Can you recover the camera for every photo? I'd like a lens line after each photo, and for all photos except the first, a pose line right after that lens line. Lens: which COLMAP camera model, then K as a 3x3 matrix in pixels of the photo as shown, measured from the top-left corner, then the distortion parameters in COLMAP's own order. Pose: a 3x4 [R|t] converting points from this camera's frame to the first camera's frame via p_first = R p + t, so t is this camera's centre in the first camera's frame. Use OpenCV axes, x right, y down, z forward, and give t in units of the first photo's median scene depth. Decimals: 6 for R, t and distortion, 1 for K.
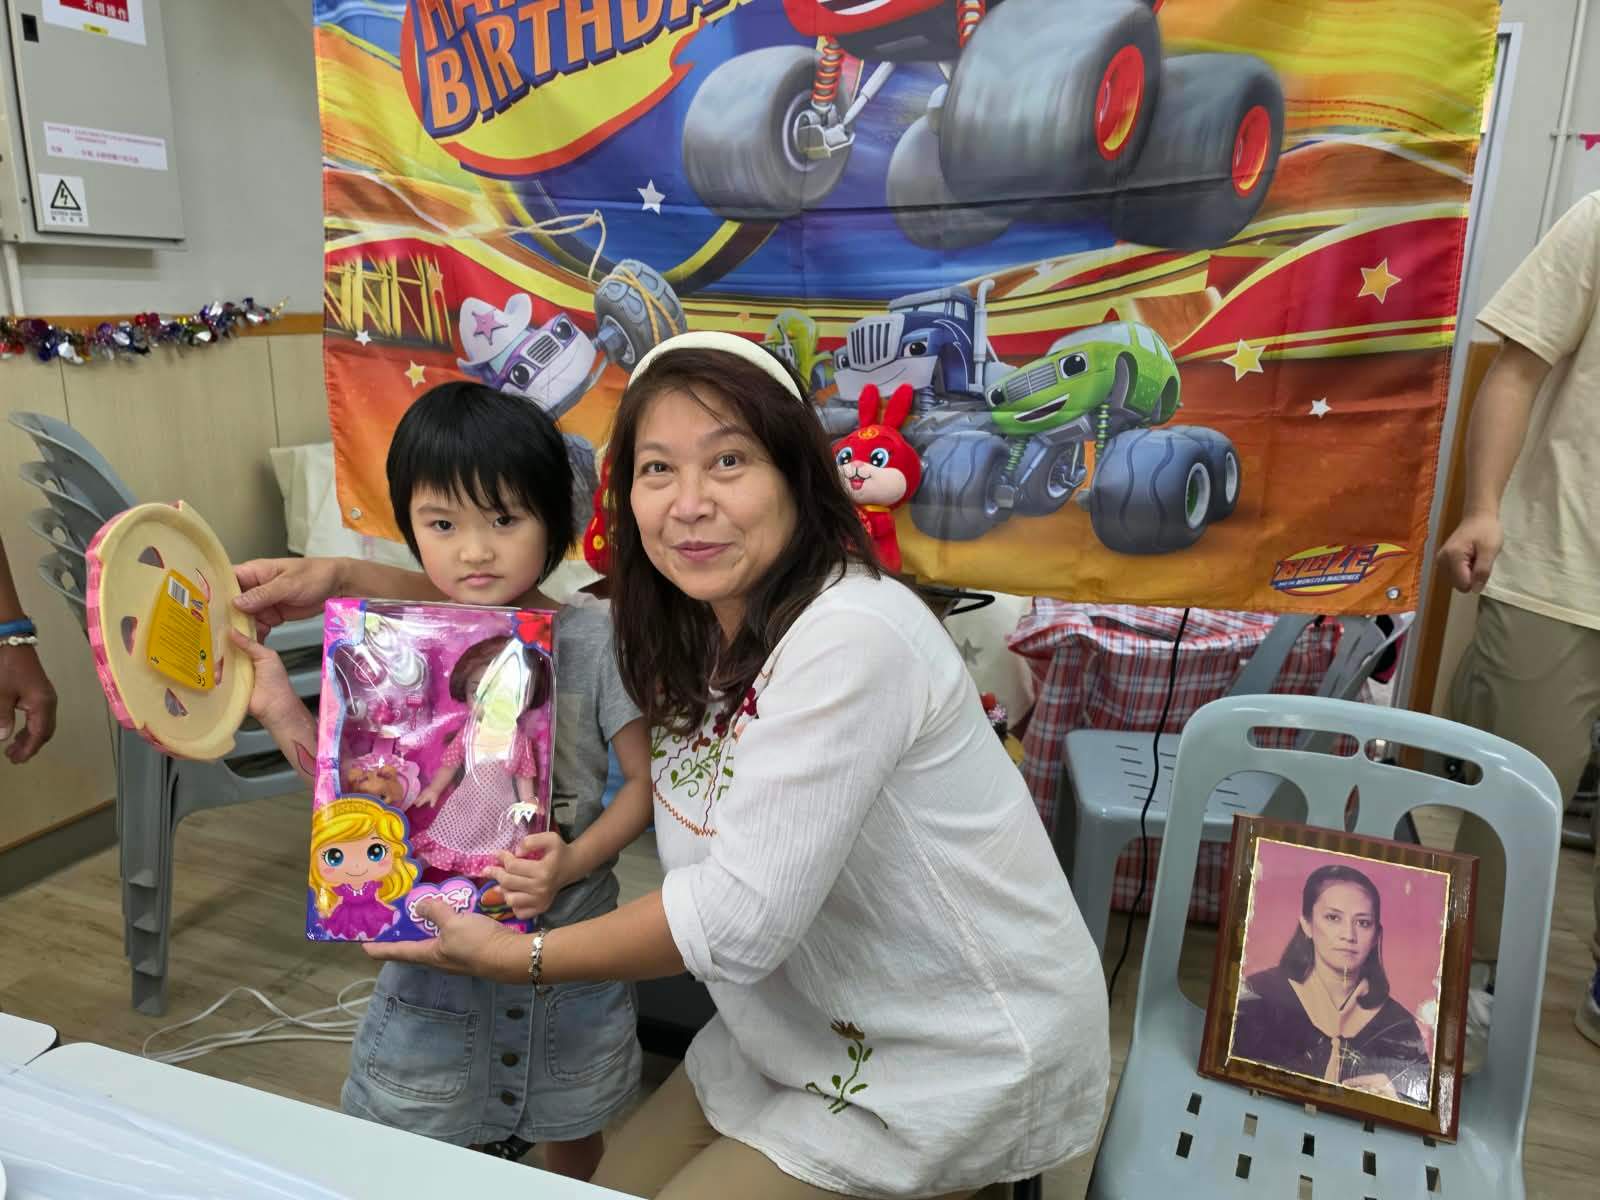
lens RADIAL K [[1100.3, 0, 819.8], [0, 1100.3, 604.0], [0, 0, 1]] dist [0.072833, -0.128061]
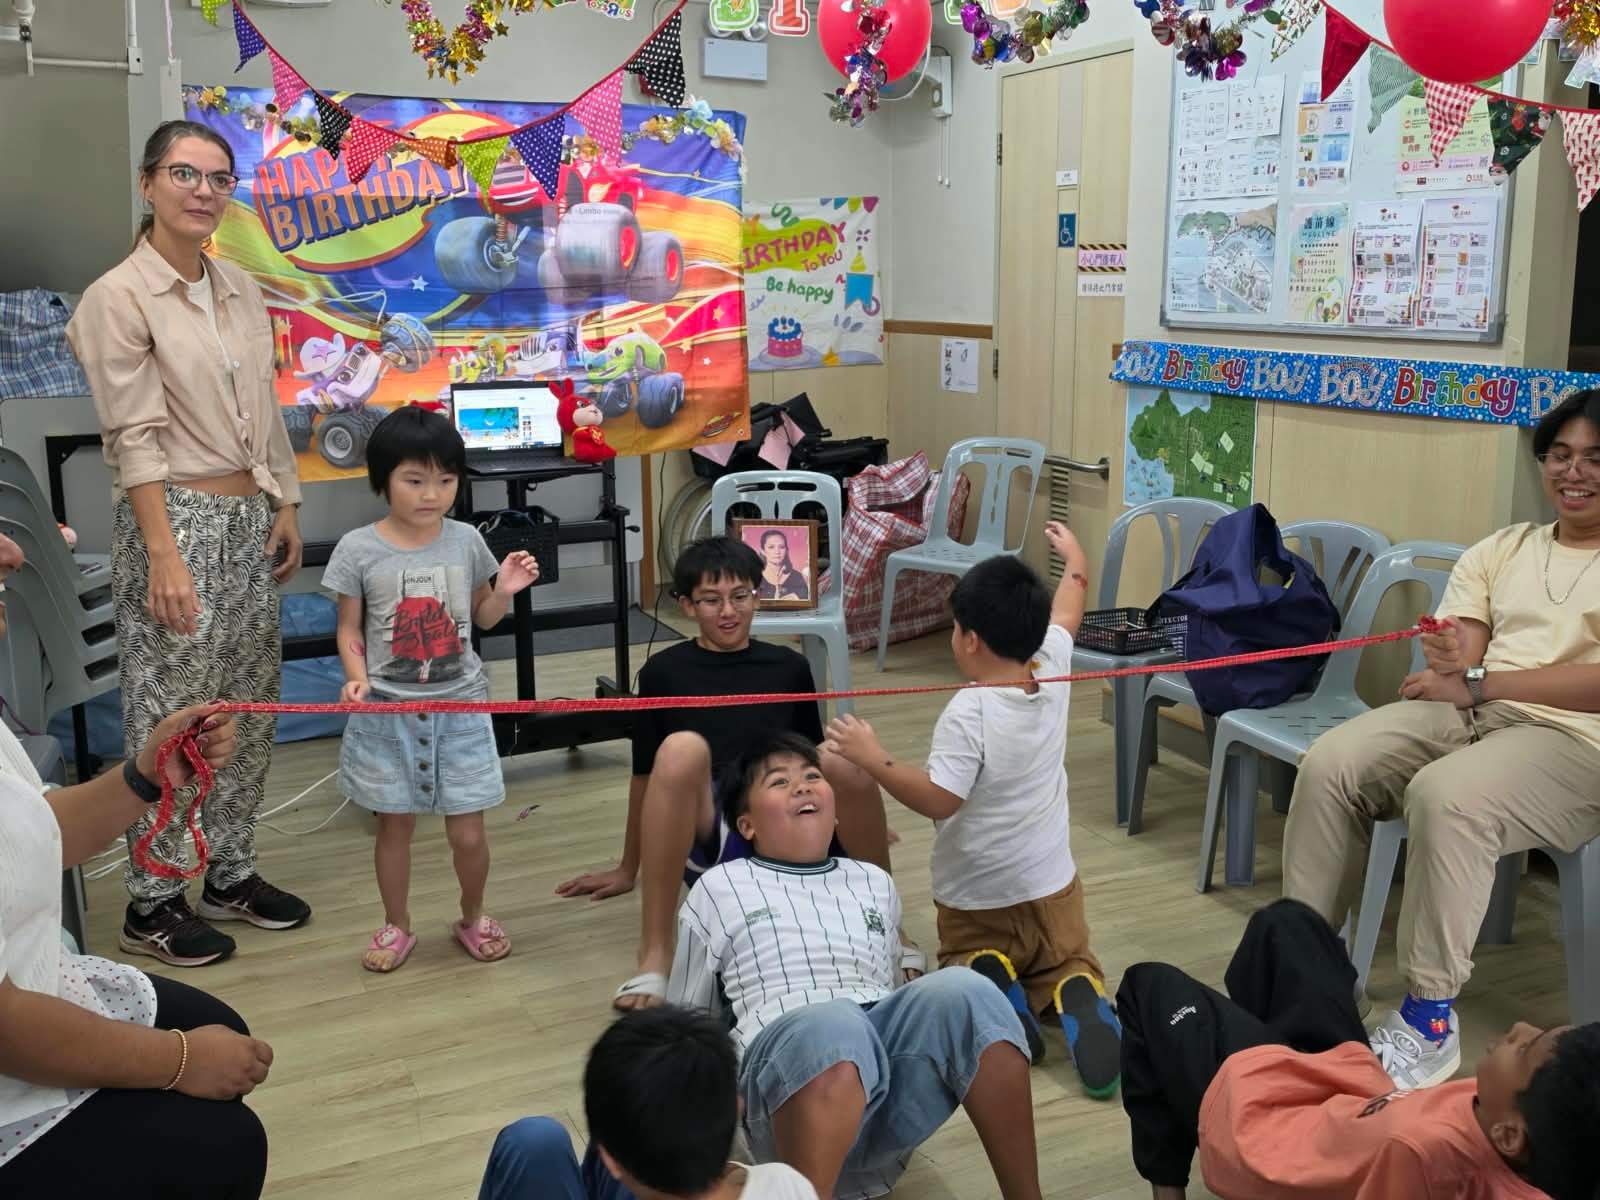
lens RADIAL K [[1592.8, 0, 827.2], [0, 1592.8, 596.2], [0, 0, 1]] dist [0.090217, -0.138367]
pose [[0.663901, -0.175867, 0.726847, -1.967818], [0.224485, 0.973996, 0.030623, 0.278431], [-0.713332, 0.142836, 0.686116, -1.523174]]
